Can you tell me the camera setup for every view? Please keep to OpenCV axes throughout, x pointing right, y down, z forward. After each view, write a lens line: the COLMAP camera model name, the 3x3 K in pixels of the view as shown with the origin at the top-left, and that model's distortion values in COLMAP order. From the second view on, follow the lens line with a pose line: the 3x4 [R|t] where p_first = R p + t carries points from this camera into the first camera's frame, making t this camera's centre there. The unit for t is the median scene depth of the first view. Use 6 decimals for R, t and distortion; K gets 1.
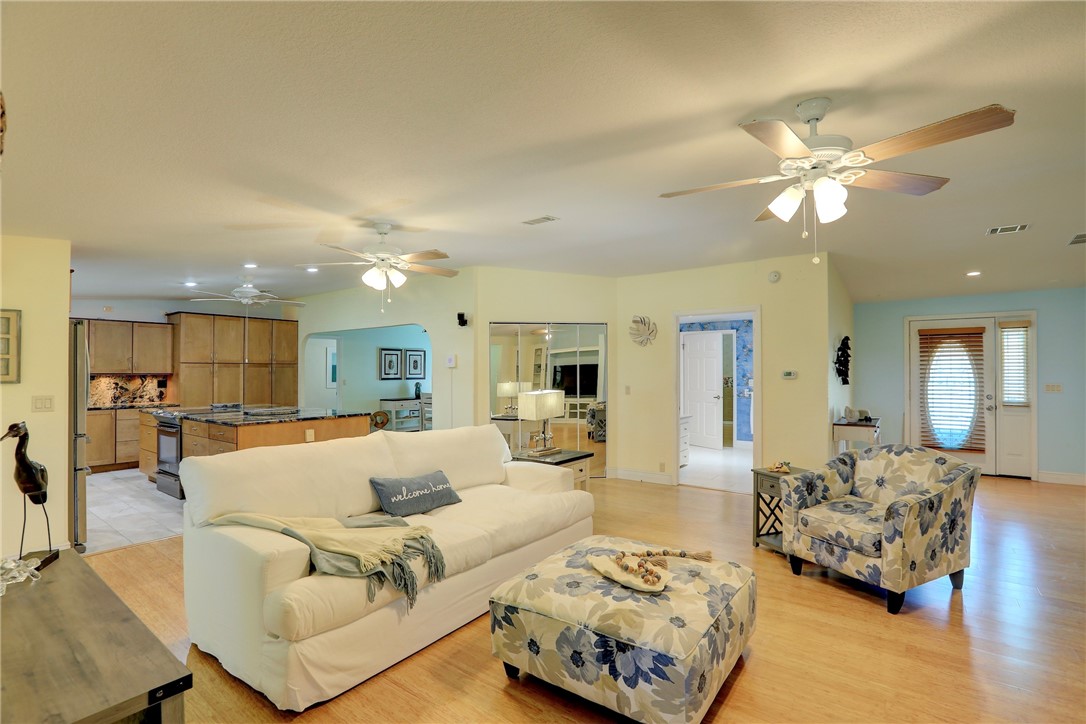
lens RADIAL K [[489.1, 0, 521.8], [0, 489.1, 366.3], [0, 0, 1]] dist [-0.017980, 0.000271]
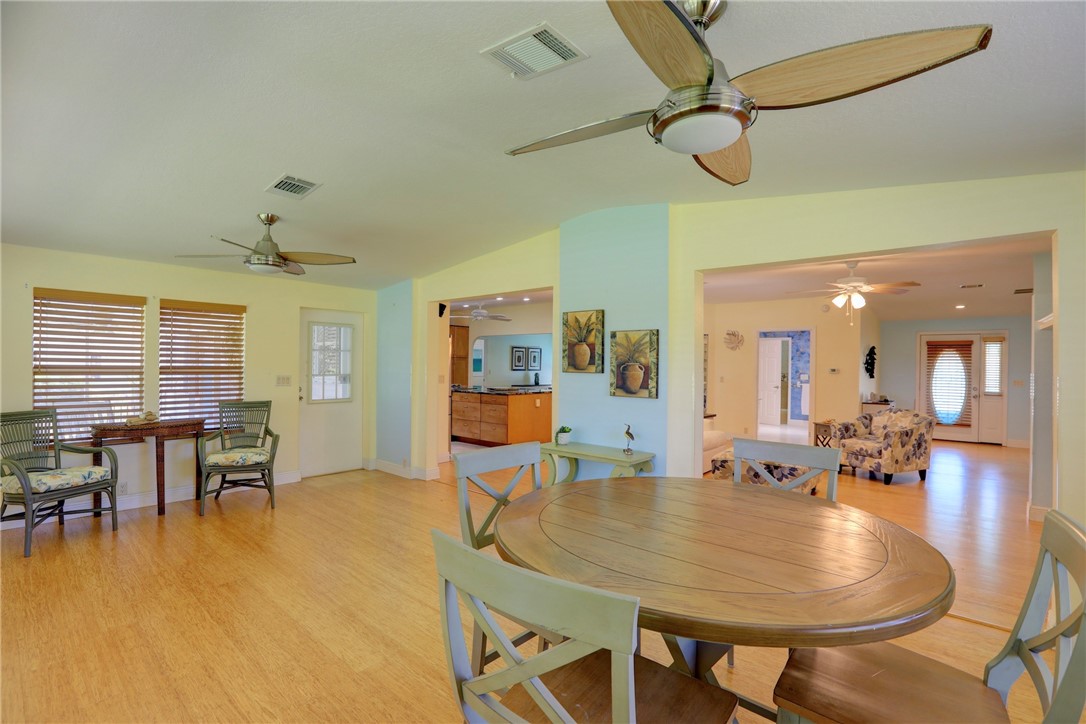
lens RADIAL K [[489.1, 0, 521.8], [0, 489.1, 366.3], [0, 0, 1]] dist [-0.017980, 0.000271]
pose [[0.998381, 0.015760, -0.054658, -0.538553], [-0.015031, 0.999793, 0.013716, -0.005491], [0.054862, -0.012873, 0.998411, -0.899158]]
